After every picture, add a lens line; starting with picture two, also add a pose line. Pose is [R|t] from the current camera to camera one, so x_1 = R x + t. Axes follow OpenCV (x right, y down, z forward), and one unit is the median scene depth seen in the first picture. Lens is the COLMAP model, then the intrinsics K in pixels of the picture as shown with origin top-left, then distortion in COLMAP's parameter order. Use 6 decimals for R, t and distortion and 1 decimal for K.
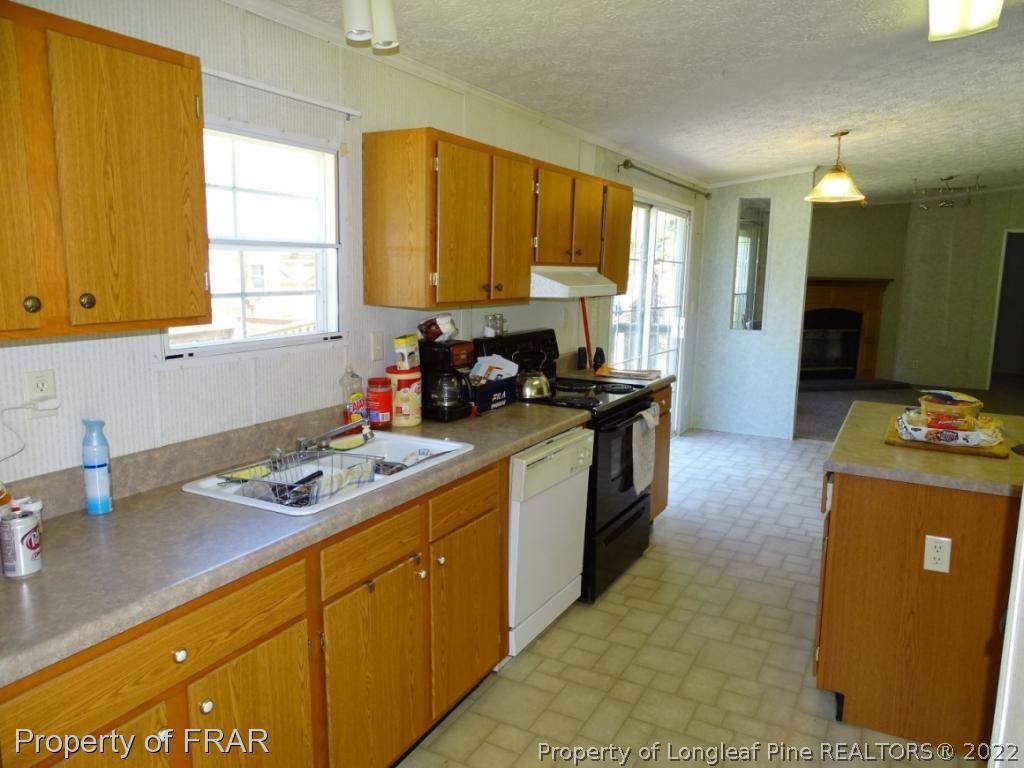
lens RADIAL K [[736.4, 0, 517.0], [0, 736.4, 384.9], [0, 0, 1]] dist [-0.008821, 0.008750]
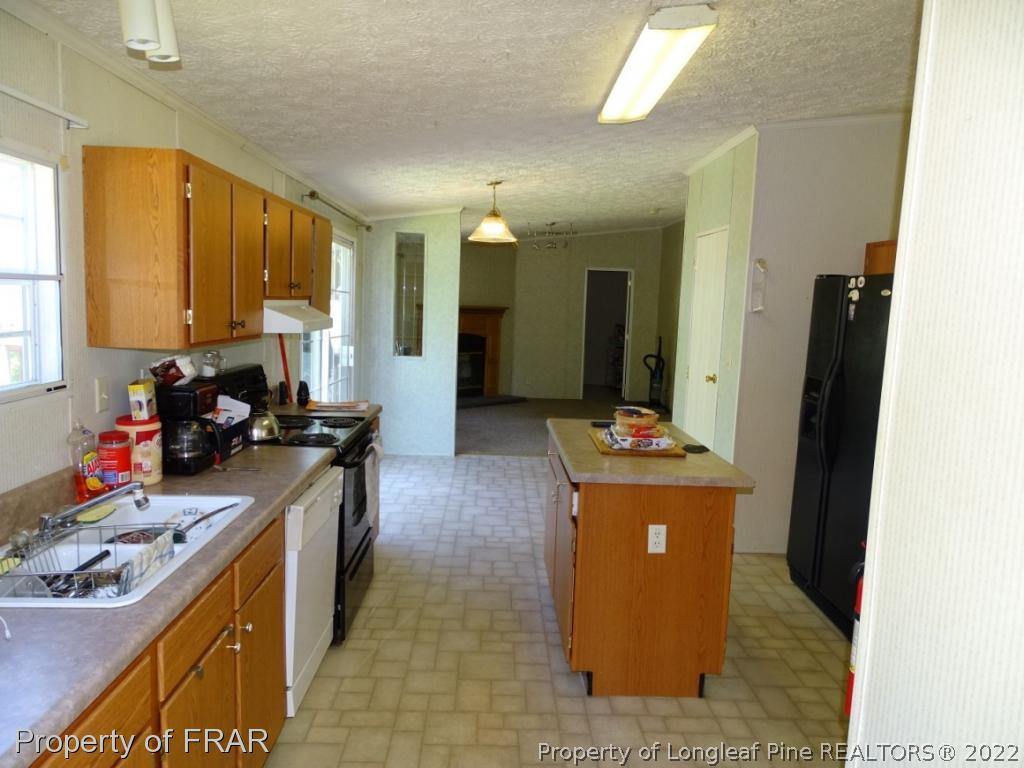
lens RADIAL K [[736.4, 0, 513.4], [0, 736.4, 384.9], [0, 0, 1]] dist [-0.008821, 0.008750]
pose [[0.864736, -0.046177, 0.500099, -0.190990], [0.061318, 0.998022, -0.013874, -0.021385], [-0.498469, 0.042662, 0.865857, 0.026149]]
